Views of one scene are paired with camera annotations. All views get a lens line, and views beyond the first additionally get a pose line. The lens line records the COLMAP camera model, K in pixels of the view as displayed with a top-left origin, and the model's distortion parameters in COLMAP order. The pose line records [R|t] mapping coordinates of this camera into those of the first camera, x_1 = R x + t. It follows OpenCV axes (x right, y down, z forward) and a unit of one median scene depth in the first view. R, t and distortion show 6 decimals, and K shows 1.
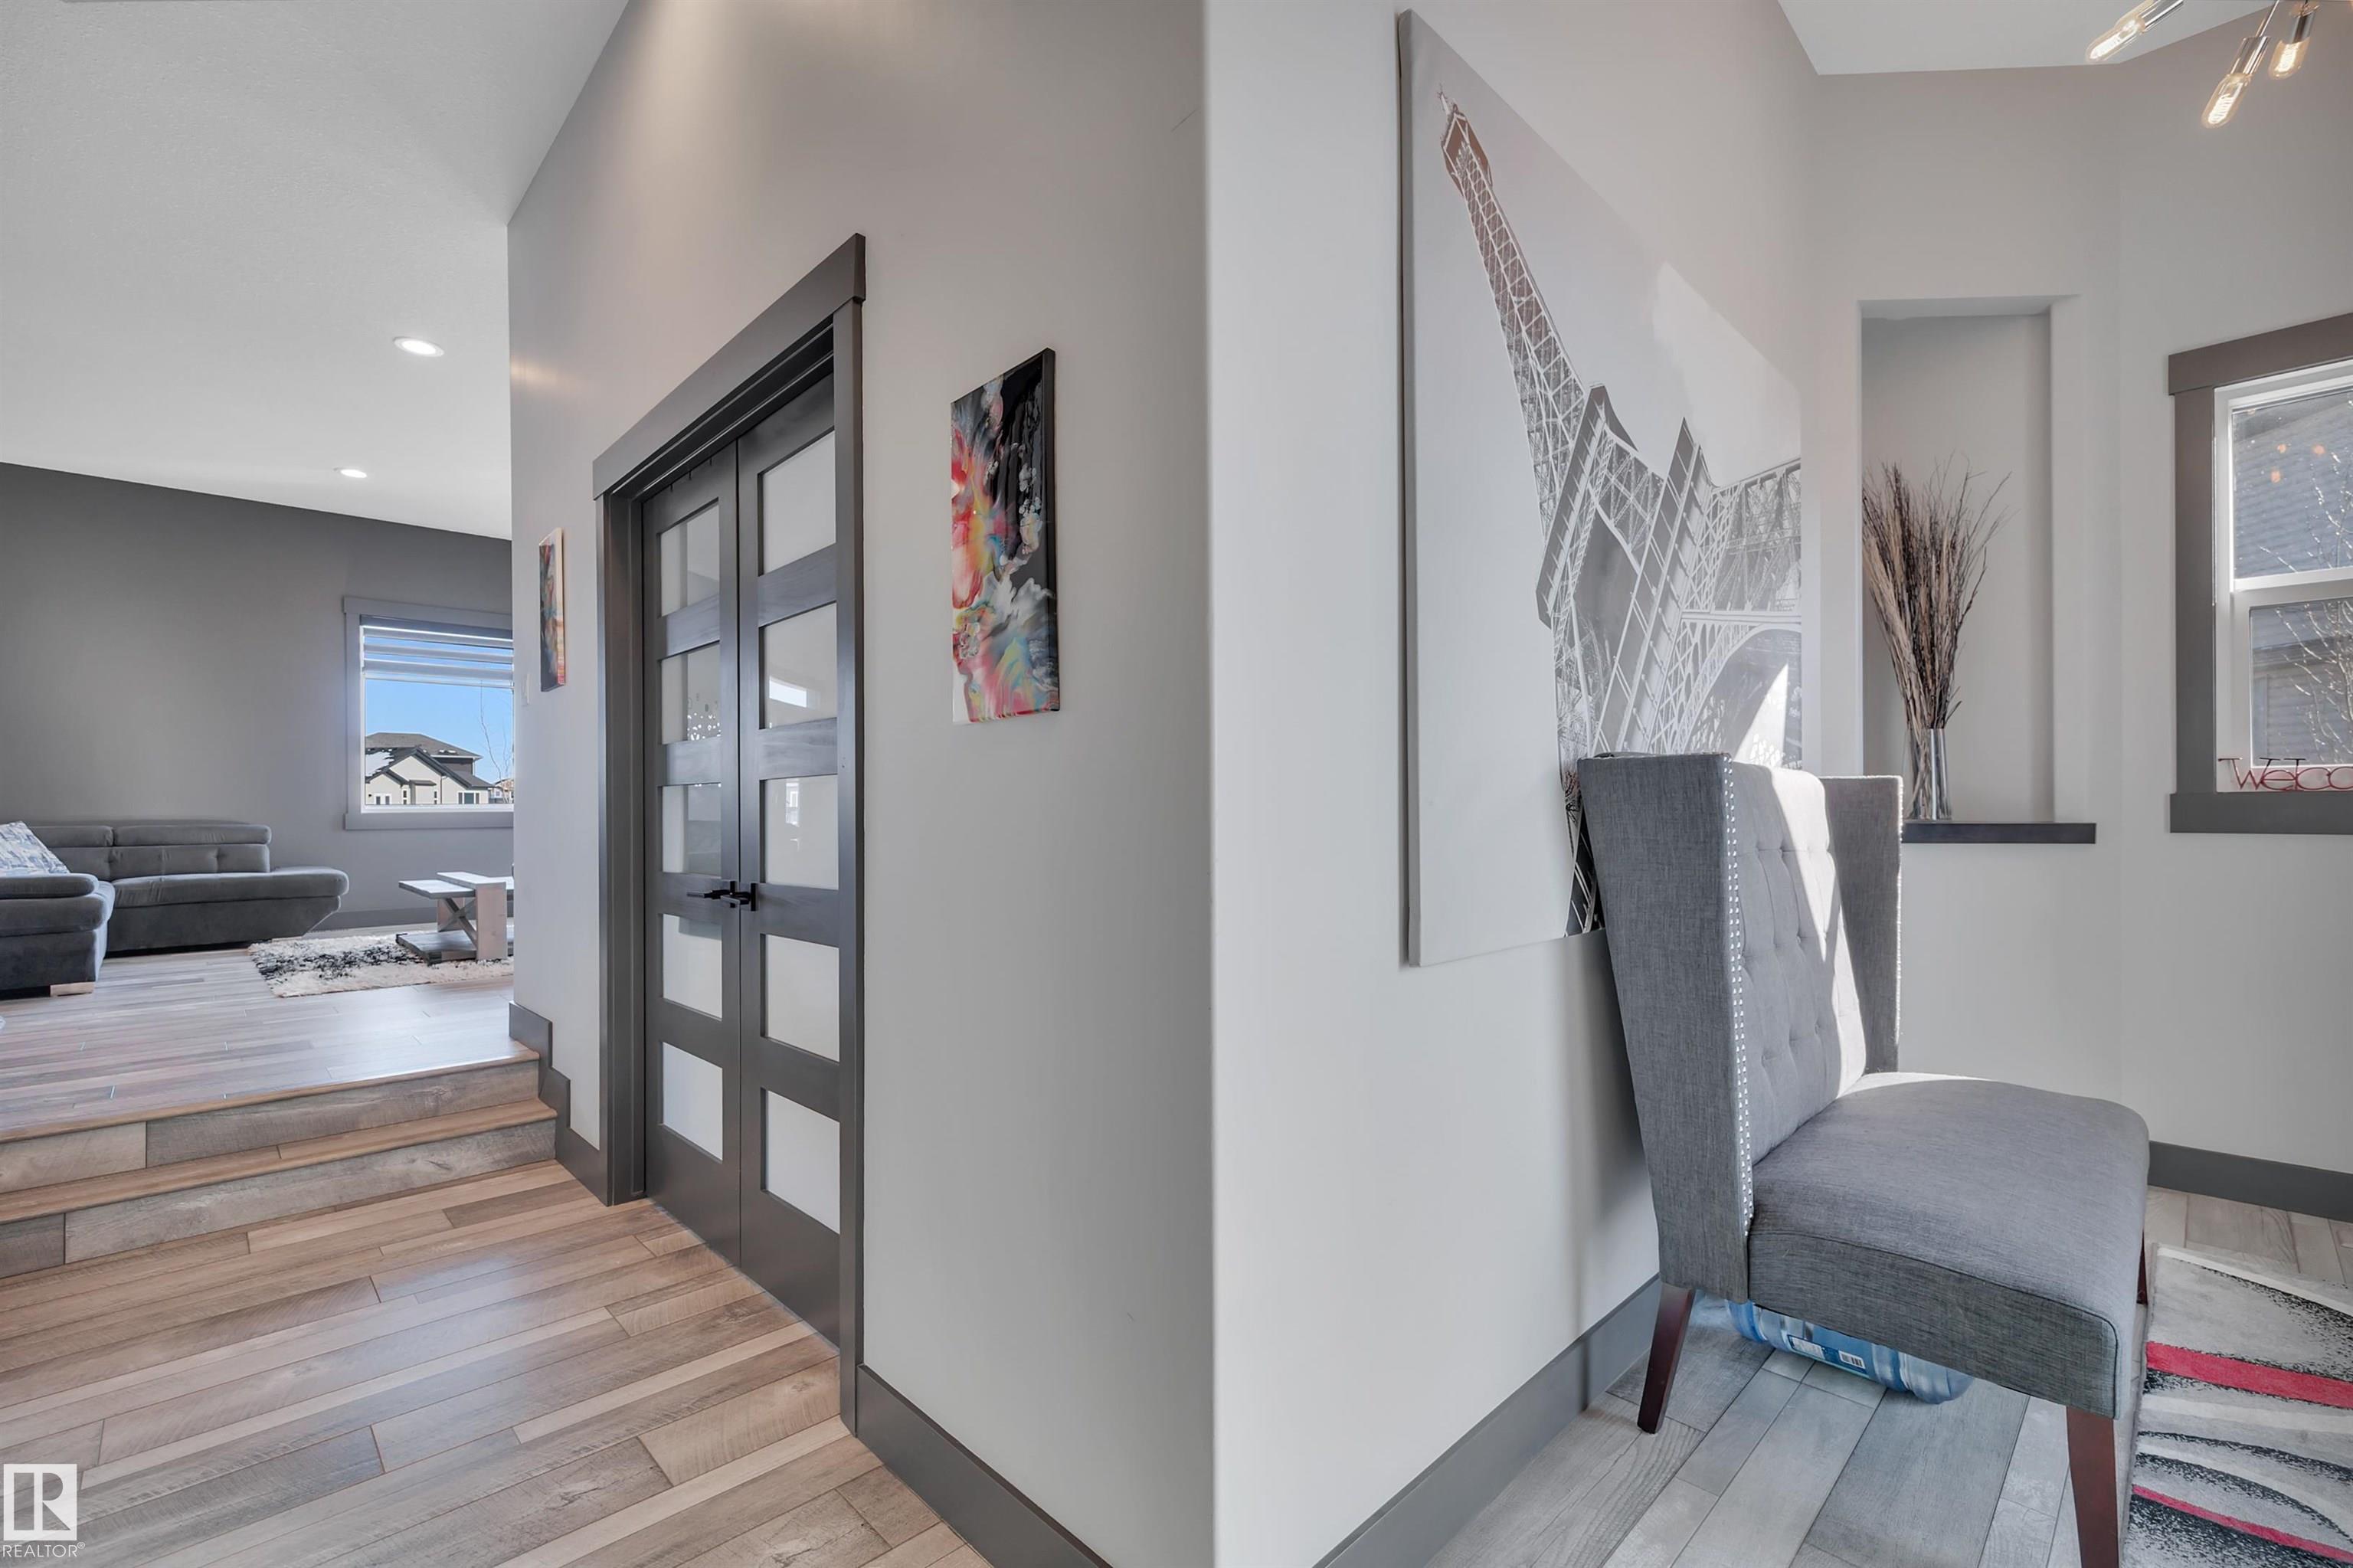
lens RADIAL K [[983.8, 0, 1185.8], [0, 983.8, 792.2], [0, 0, 1]] dist [-0.000225, 0.000073]
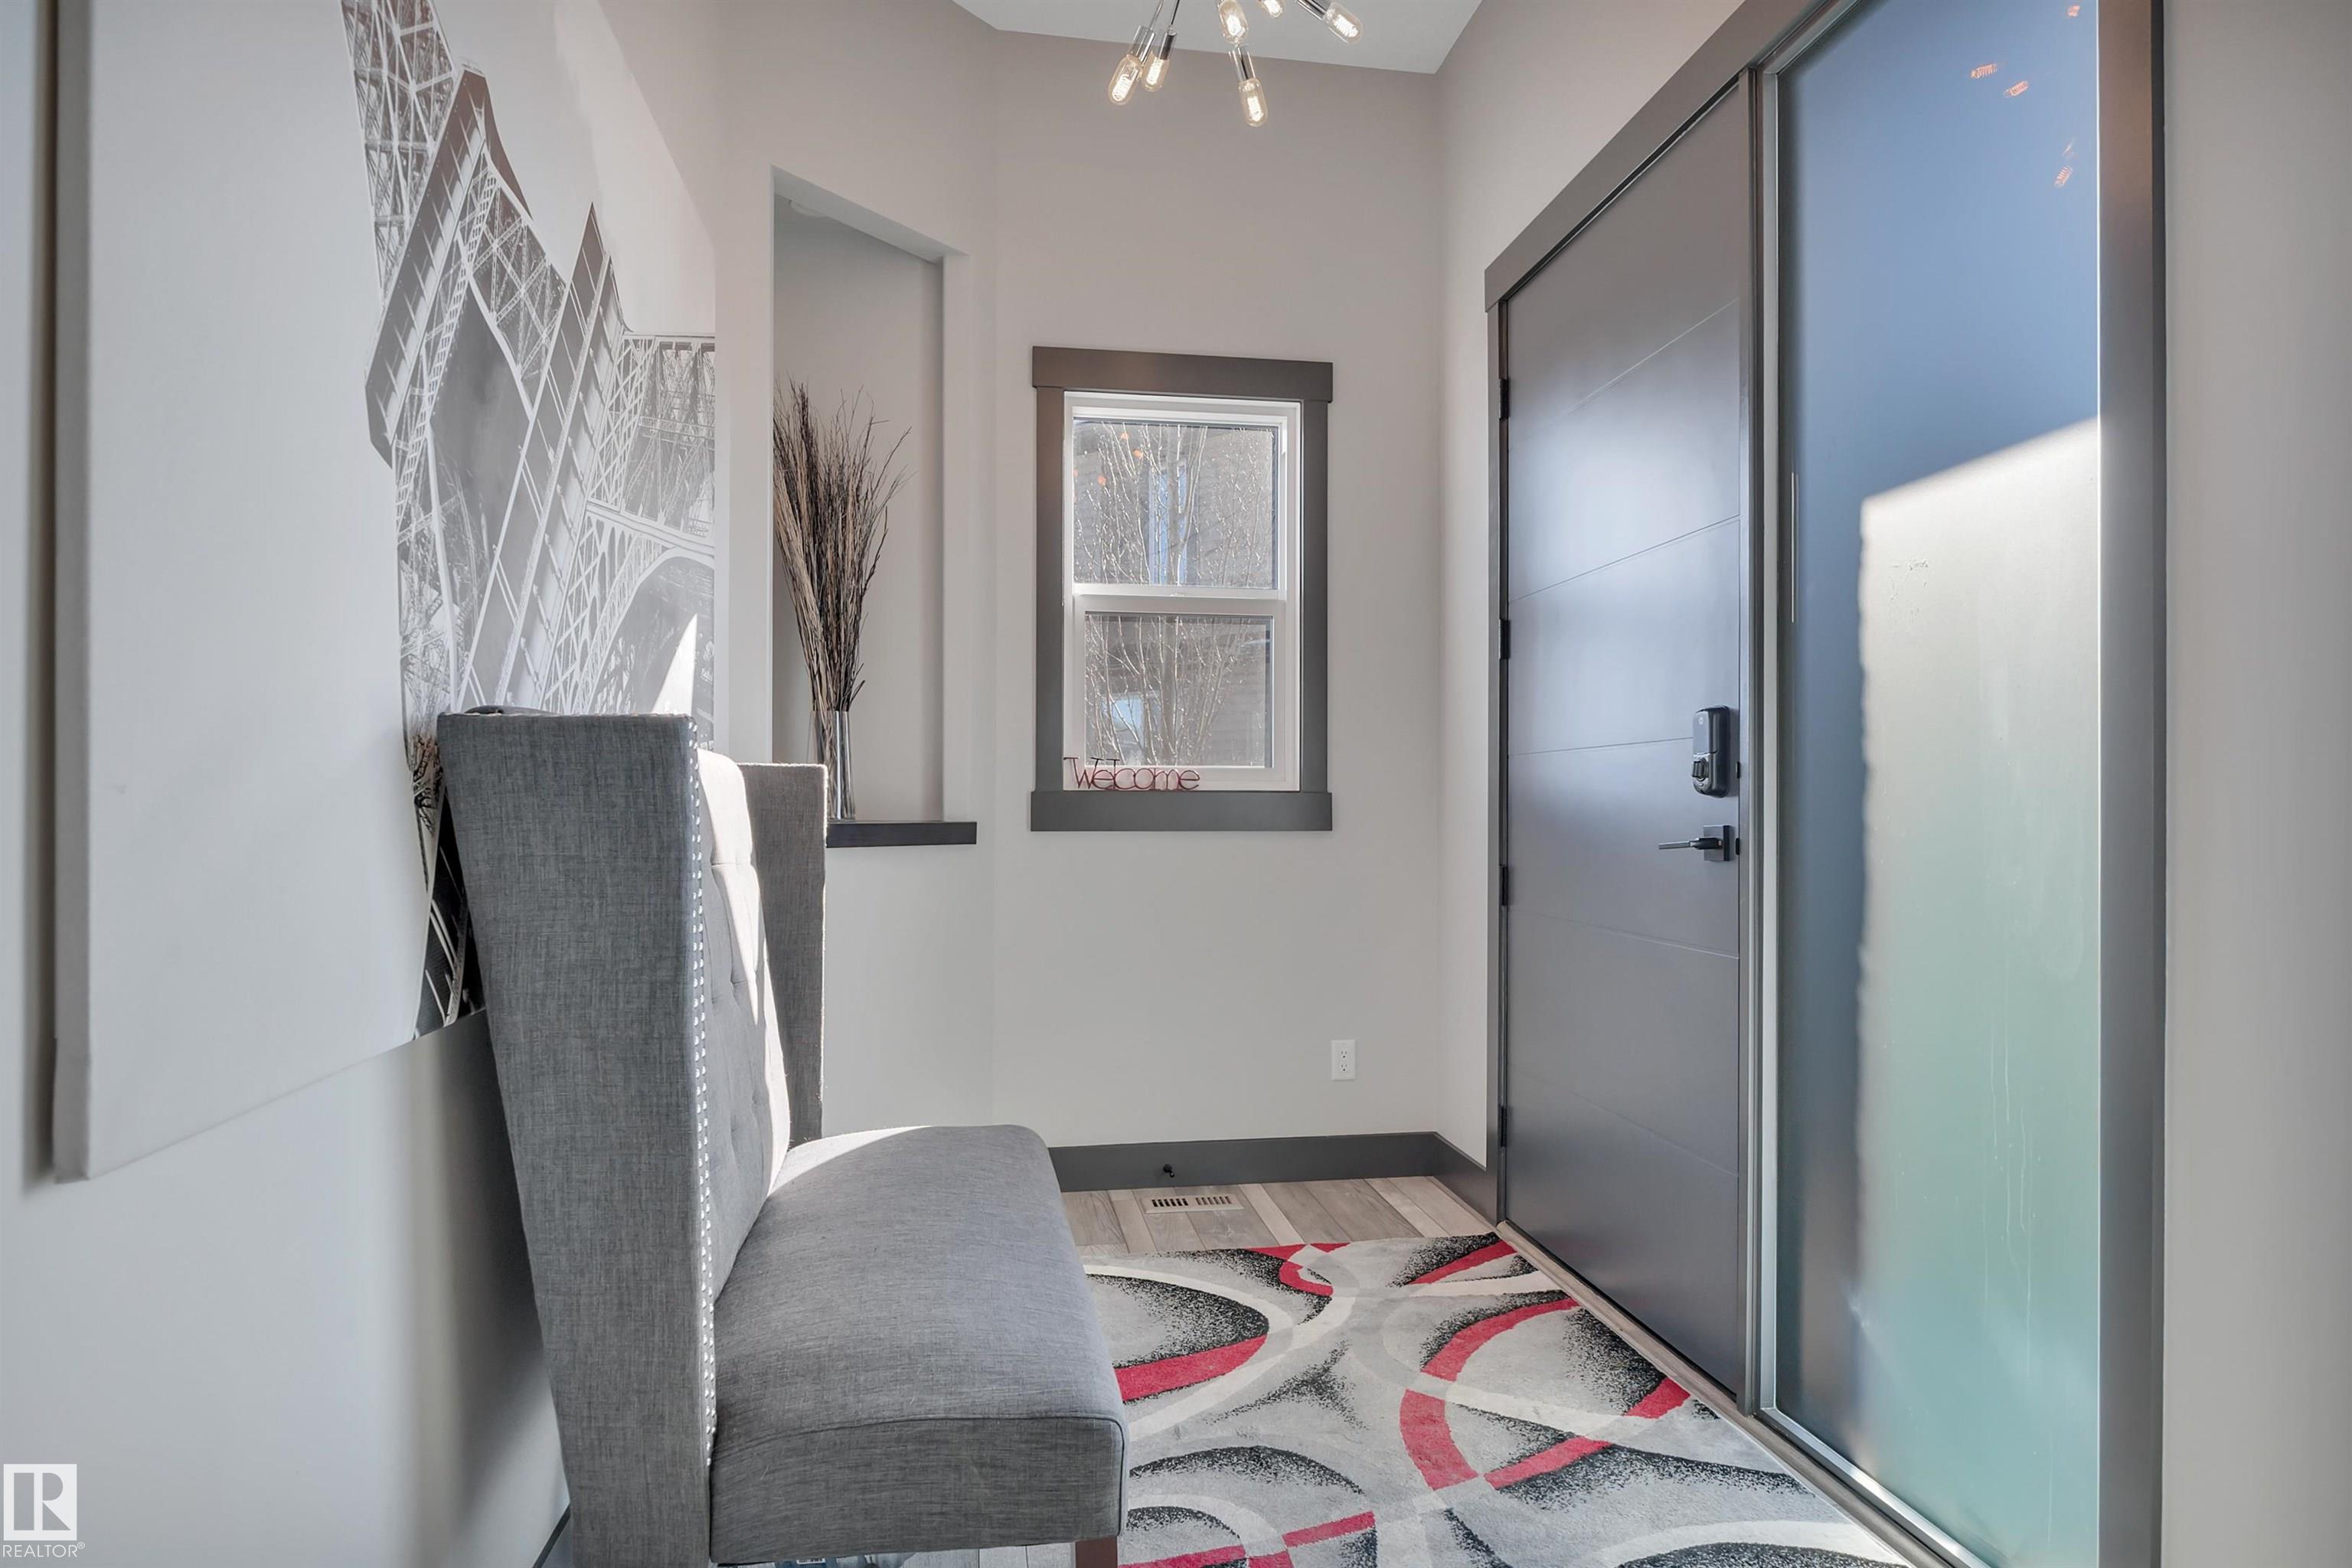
lens RADIAL K [[1332.4, 0, 1179.8], [0, 1332.4, 802.3], [0, 0, 1]] dist [-0.004633, 0.000013]
pose [[0.593497, 0.005840, 0.804815, 0.034770], [-0.018002, 0.999820, 0.006021, 0.003367], [-0.804635, -0.018062, 0.593495, 0.174438]]
